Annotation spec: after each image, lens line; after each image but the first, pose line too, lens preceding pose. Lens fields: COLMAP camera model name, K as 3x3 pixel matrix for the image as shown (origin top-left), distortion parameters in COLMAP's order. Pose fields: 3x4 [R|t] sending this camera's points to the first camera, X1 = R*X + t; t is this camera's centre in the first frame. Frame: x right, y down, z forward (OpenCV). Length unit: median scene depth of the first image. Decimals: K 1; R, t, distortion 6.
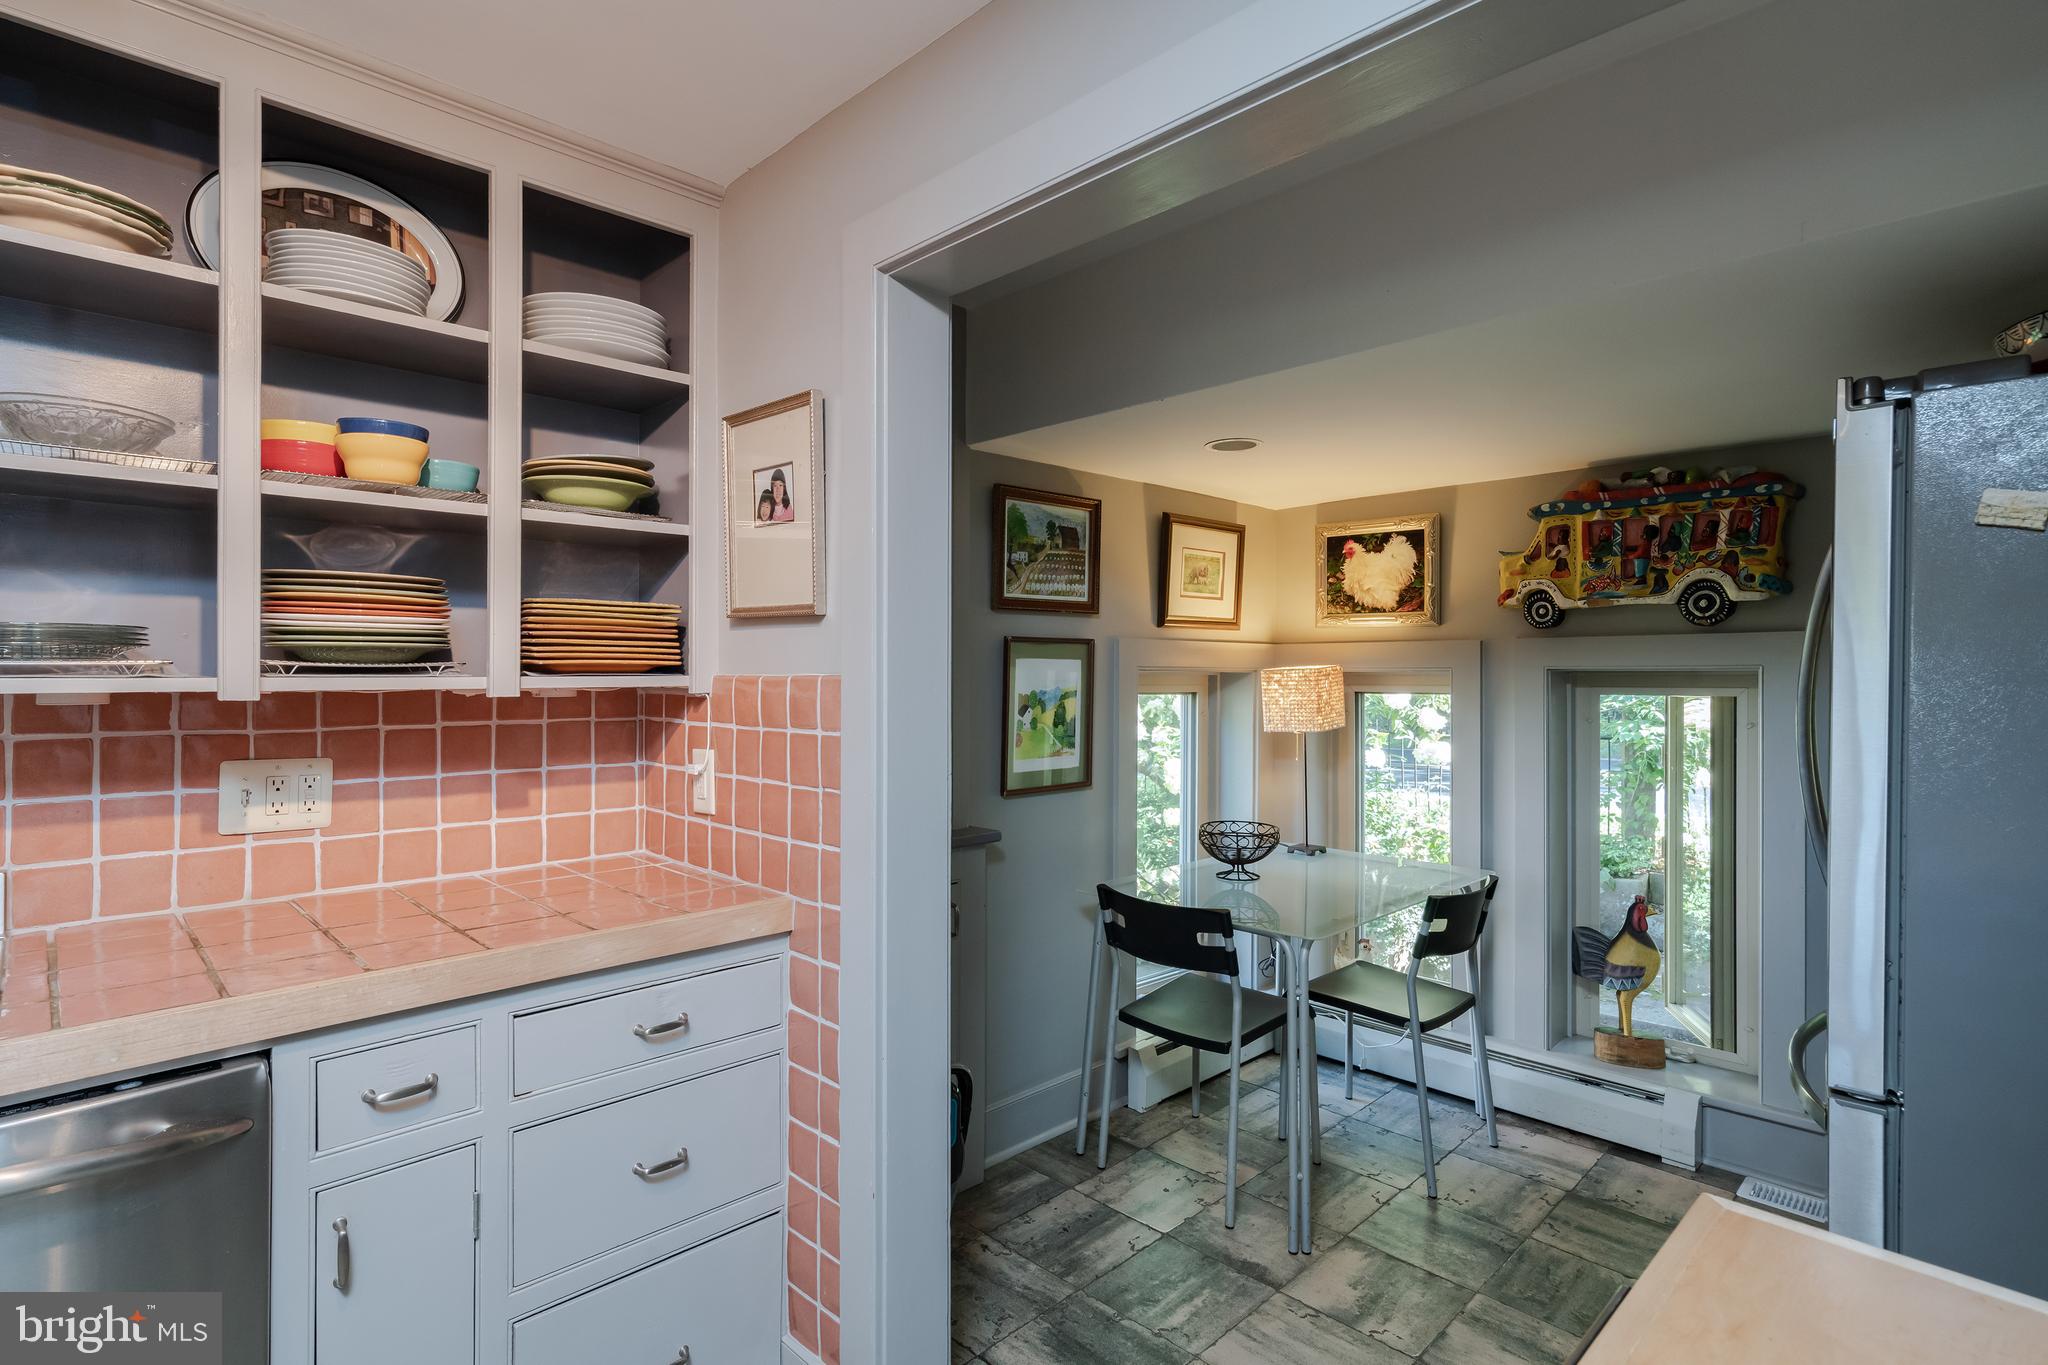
lens RADIAL K [[1022.8, 0, 1033.7], [0, 1022.8, 676.6], [0, 0, 1]] dist [-0.001255, -0.001526]
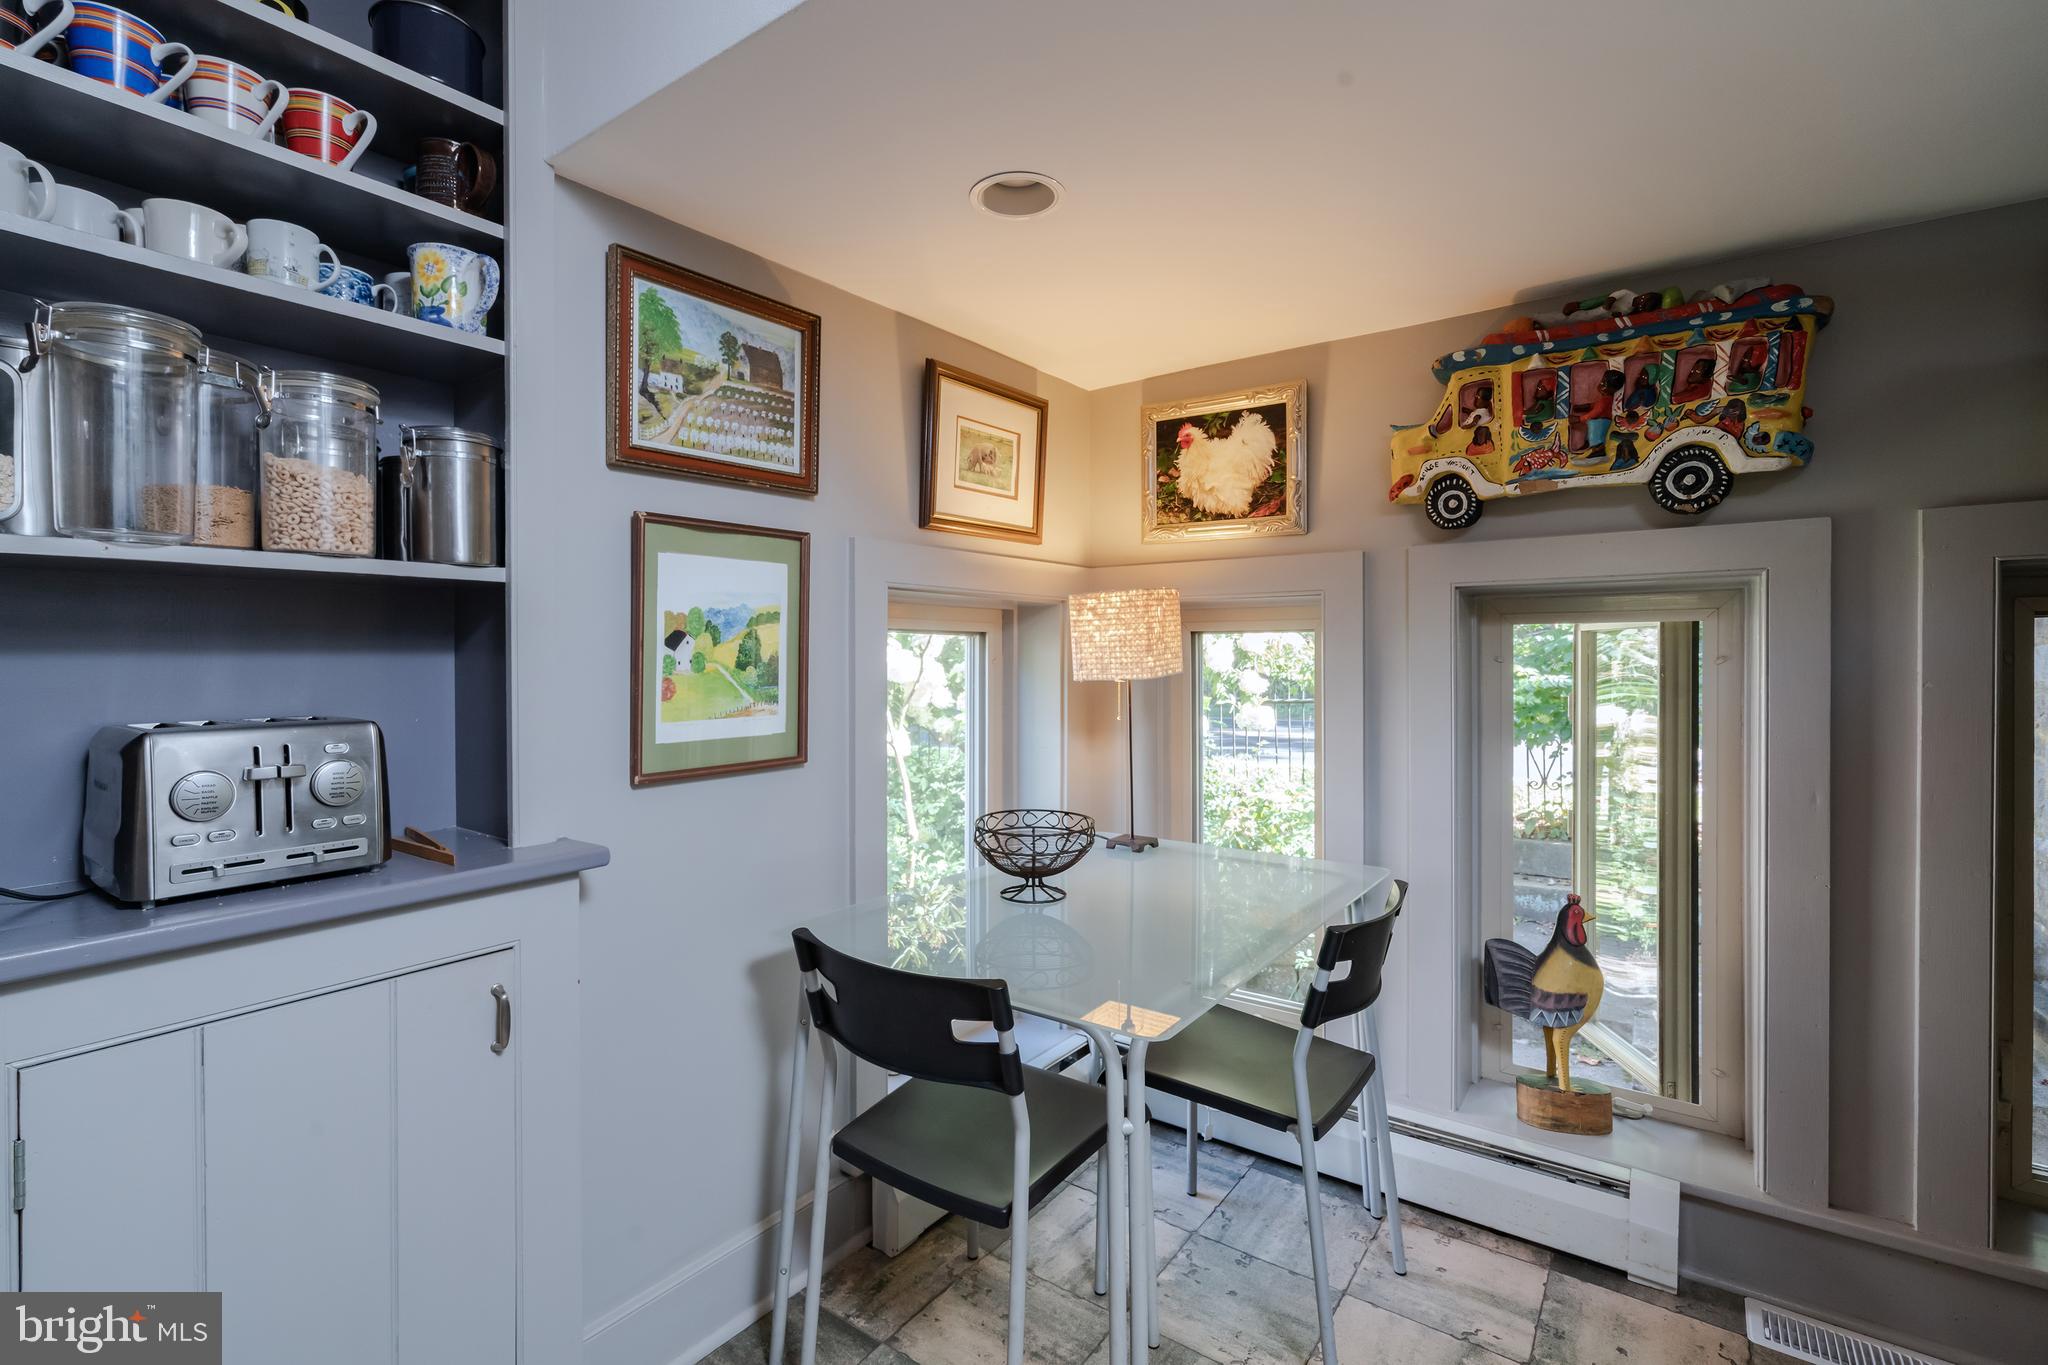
lens RADIAL K [[952.6, 0, 1025.6], [0, 952.6, 668.2], [0, 0, 1]] dist [0.000631, 0.000371]
pose [[0.987386, -0.007493, 0.158152, 0.098605], [0.005670, 0.999912, 0.011974, 0.041806], [-0.158228, -0.010926, 0.987342, 0.395626]]
